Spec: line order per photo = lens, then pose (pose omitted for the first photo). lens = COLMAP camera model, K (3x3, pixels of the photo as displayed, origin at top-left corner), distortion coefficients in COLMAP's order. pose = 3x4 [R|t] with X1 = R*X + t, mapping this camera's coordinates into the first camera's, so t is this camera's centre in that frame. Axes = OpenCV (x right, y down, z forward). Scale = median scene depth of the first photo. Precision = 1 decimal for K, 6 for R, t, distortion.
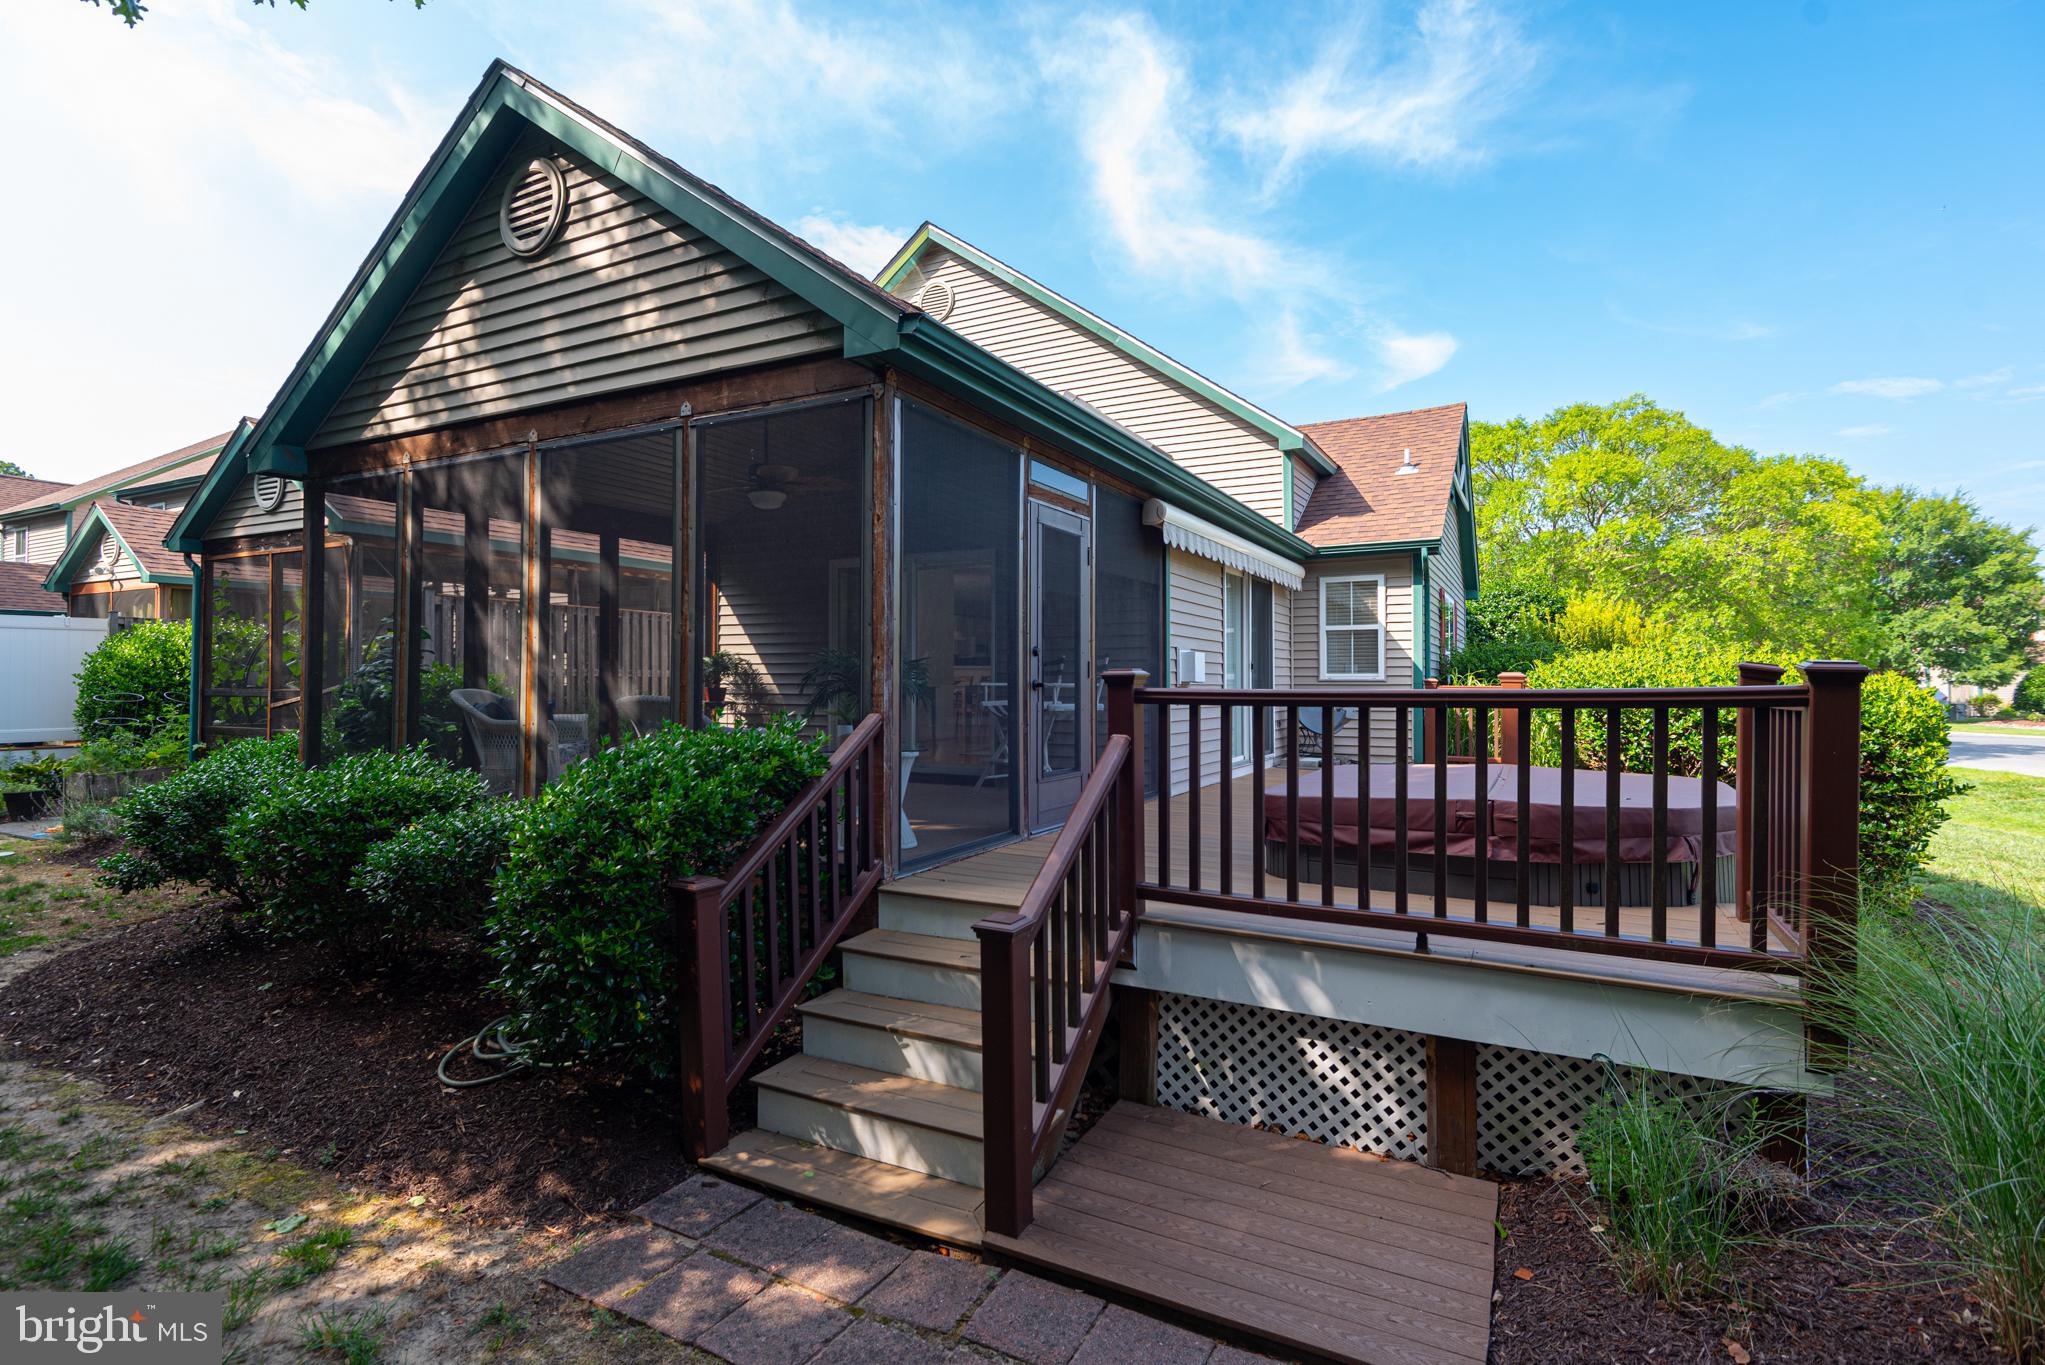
lens RADIAL K [[936.4, 0, 1034.2], [0, 936.4, 678.9], [0, 0, 1]] dist [0.009715, -0.008486]
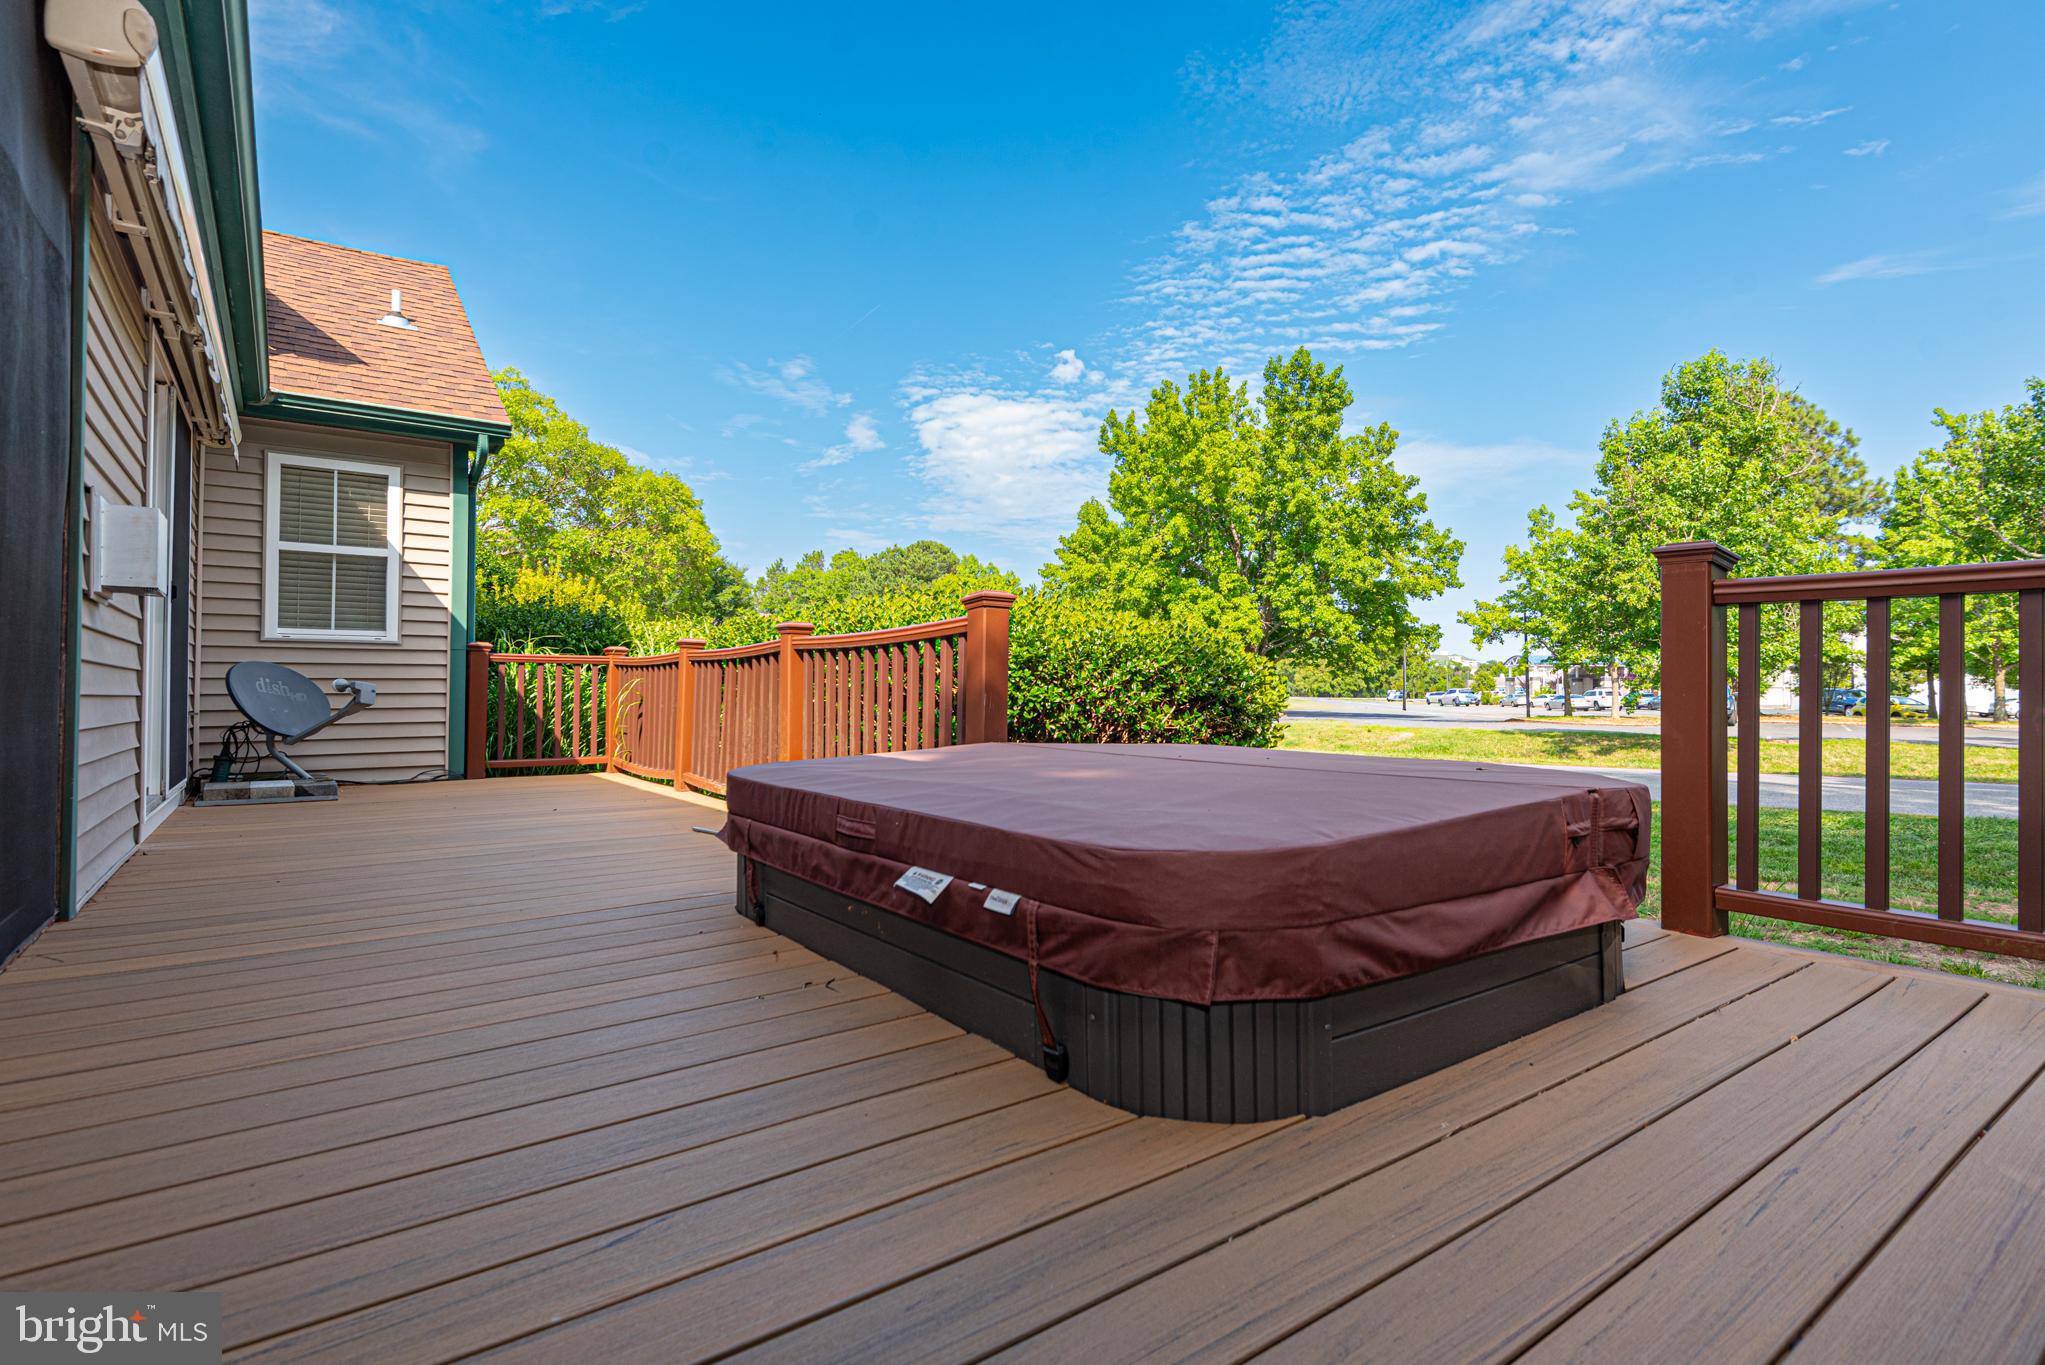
lens RADIAL K [[936.4, 0, 1027.7], [0, 936.4, 687.5], [0, 0, 1]] dist [0.009715, -0.008486]
pose [[0.405540, -0.000023, 0.914077, -0.017638], [-0.002695, 0.999996, 0.001221, 0.028578], [-0.914073, -0.002959, 0.405539, 0.376151]]
